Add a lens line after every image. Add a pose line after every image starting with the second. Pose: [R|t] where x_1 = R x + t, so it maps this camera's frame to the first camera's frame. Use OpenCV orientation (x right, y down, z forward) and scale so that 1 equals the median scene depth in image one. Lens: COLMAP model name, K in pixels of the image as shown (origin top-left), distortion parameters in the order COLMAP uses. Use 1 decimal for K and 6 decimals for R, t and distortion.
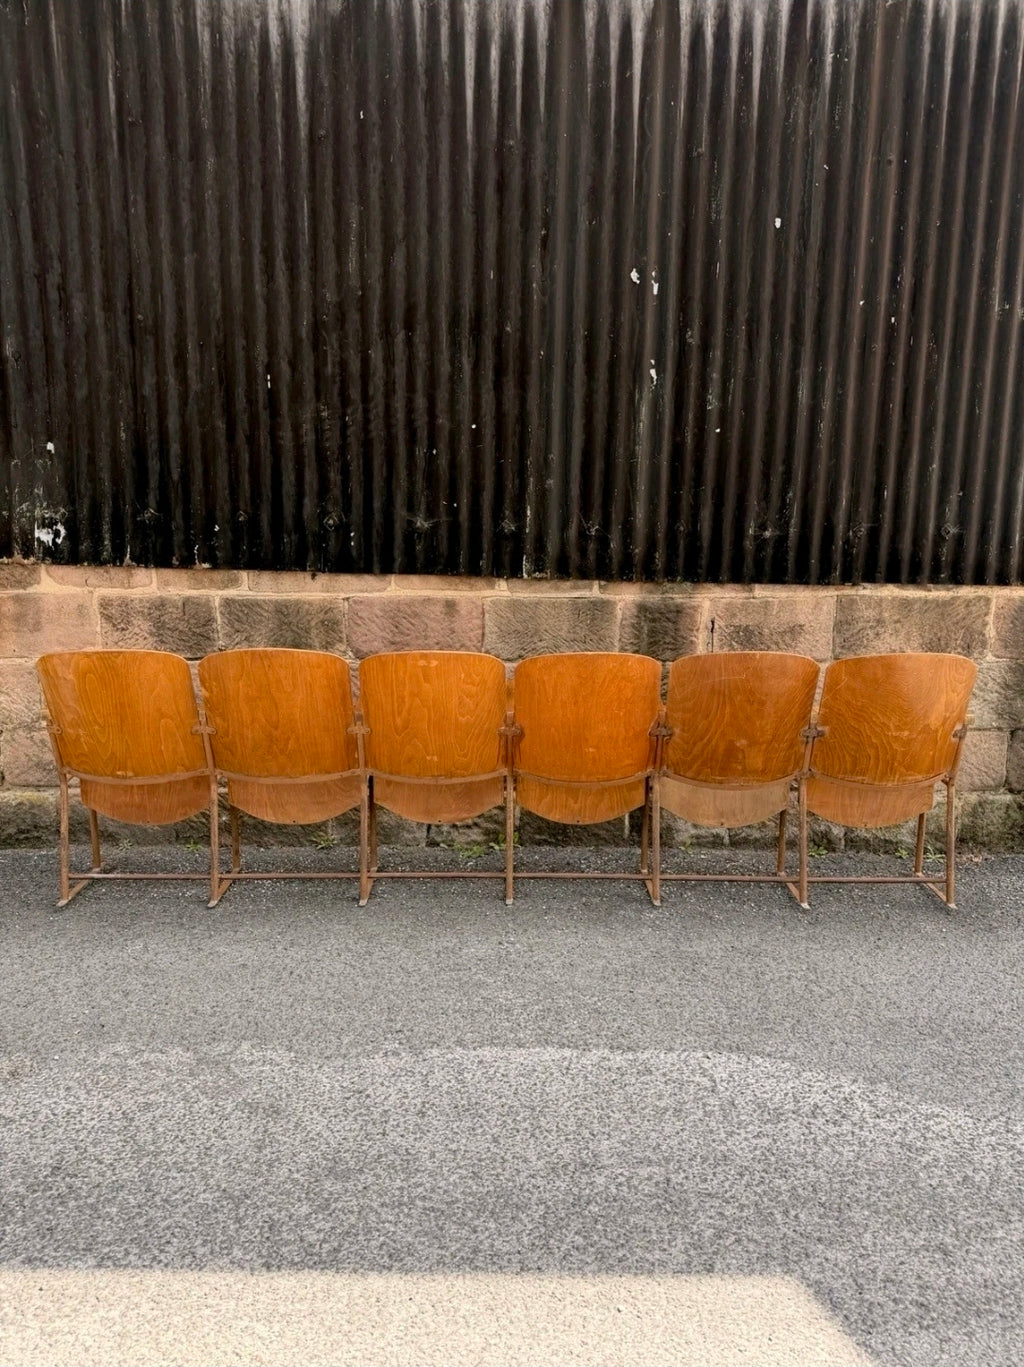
lens RADIAL K [[961.8, 0, 517.1], [0, 961.8, 686.5], [0, 0, 1]] dist [0.016535, -0.034194]
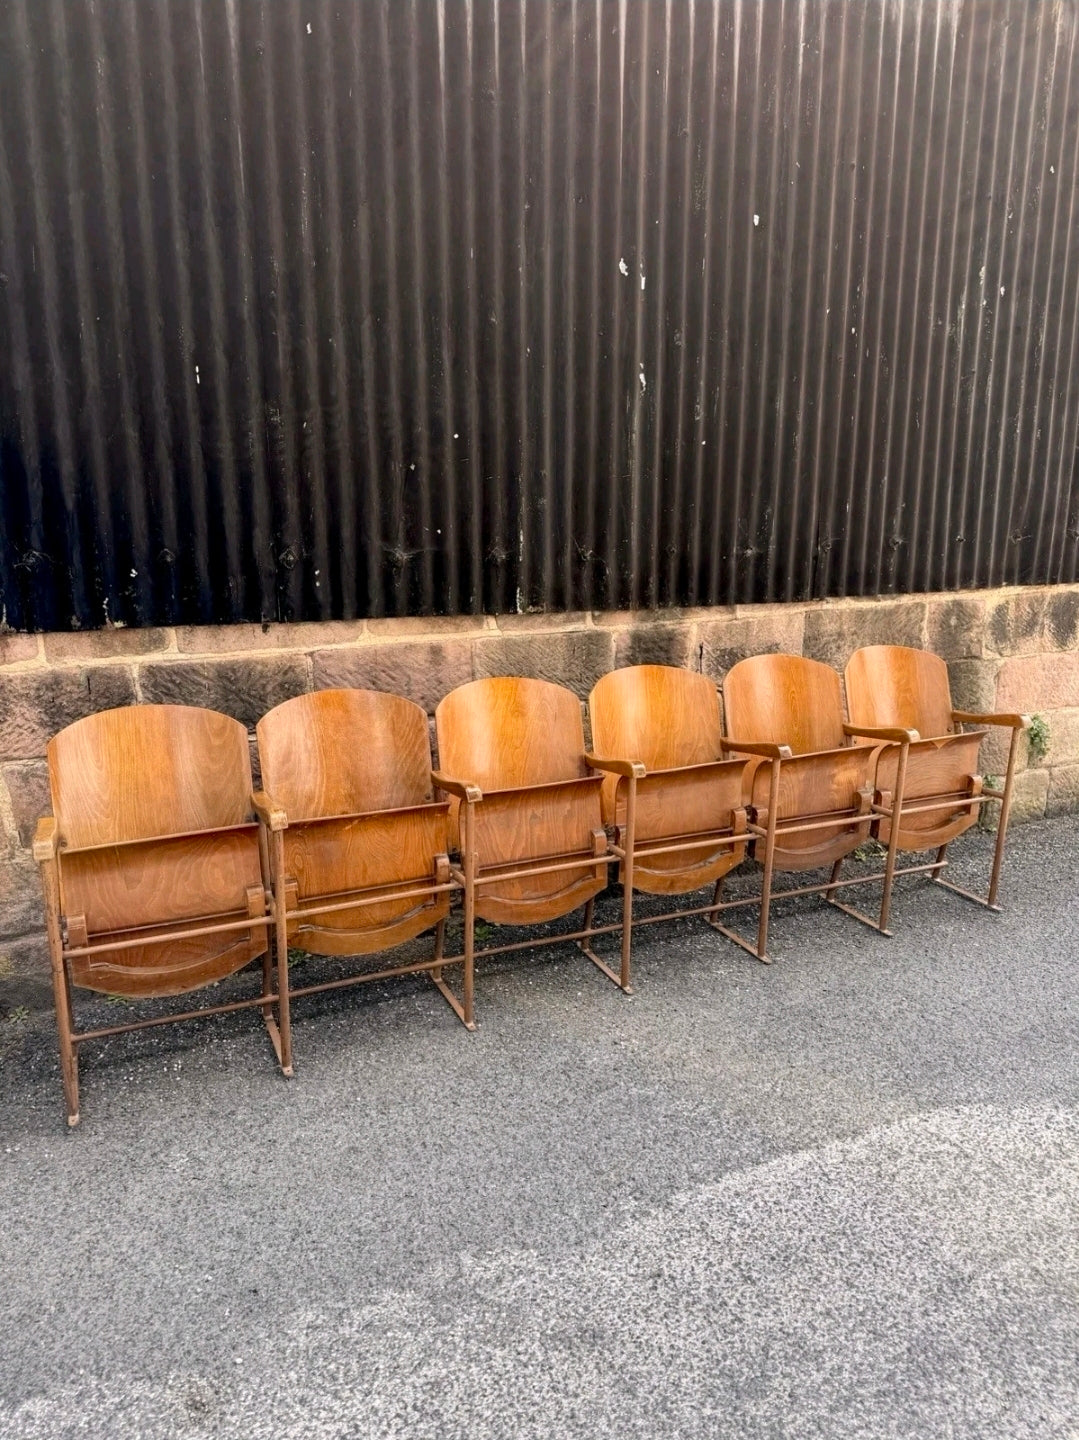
lens RADIAL K [[1013.2, 0, 538.9], [0, 1013.2, 721.7], [0, 0, 1]] dist [0.016535, -0.034194]
pose [[0.911934, -0.105436, 0.396559, -0.358745], [0.085436, 0.994033, 0.067821, -0.079567], [-0.401344, -0.027968, 0.915500, 0.163756]]
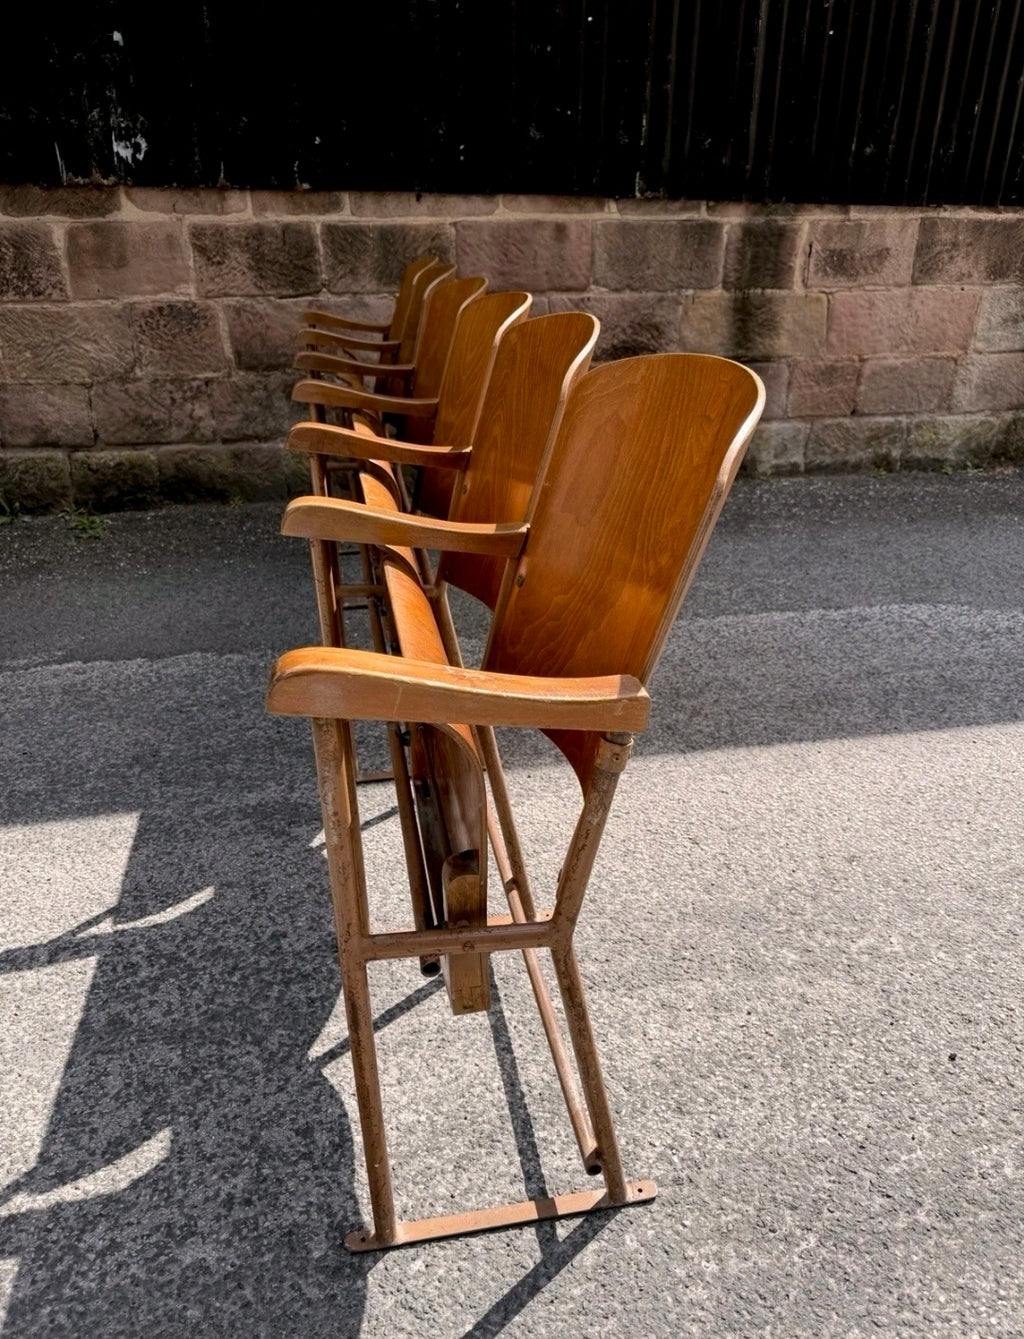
lens RADIAL K [[966.8, 0, 511.1], [0, 966.8, 692.5], [0, 0, 1]] dist [0.000706, -0.016332]
pose [[0.982823, -0.088368, 0.162016, -0.334433], [0.039241, 0.957895, 0.284423, 0.088107], [-0.180328, -0.273180, 0.944910, -0.047738]]
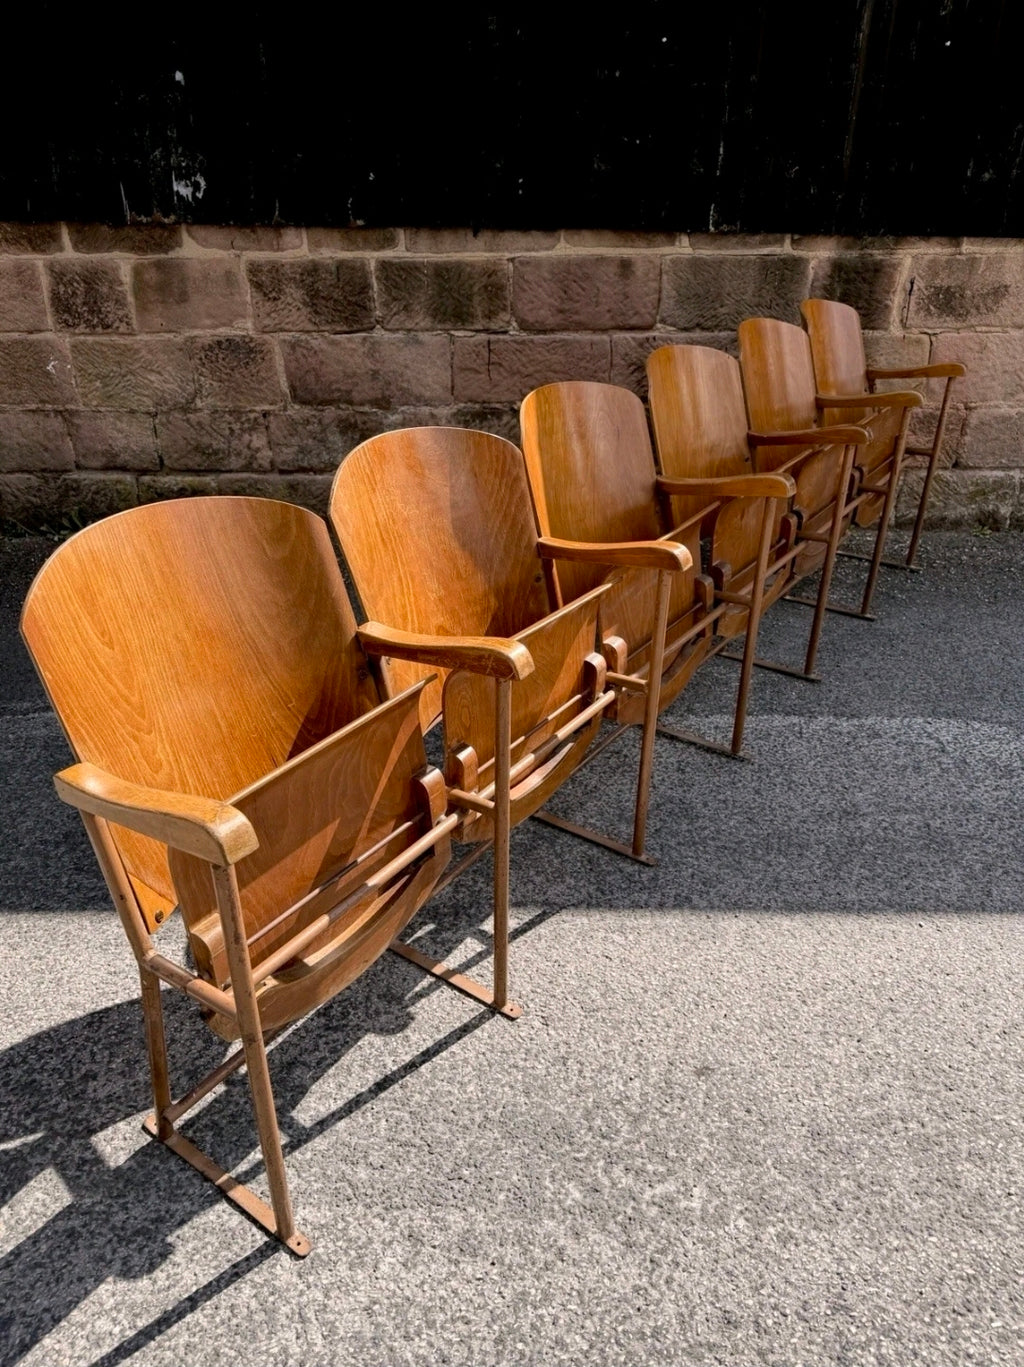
lens RADIAL K [[961.8, 0, 516.7], [0, 961.8, 693.6], [0, 0, 1]] dist [0.016535, -0.034194]
pose [[0.999830, -0.004508, -0.017859, -0.166839], [0.010060, 0.945856, 0.324432, 0.002117], [0.015429, -0.324557, 0.945740, -0.005072]]
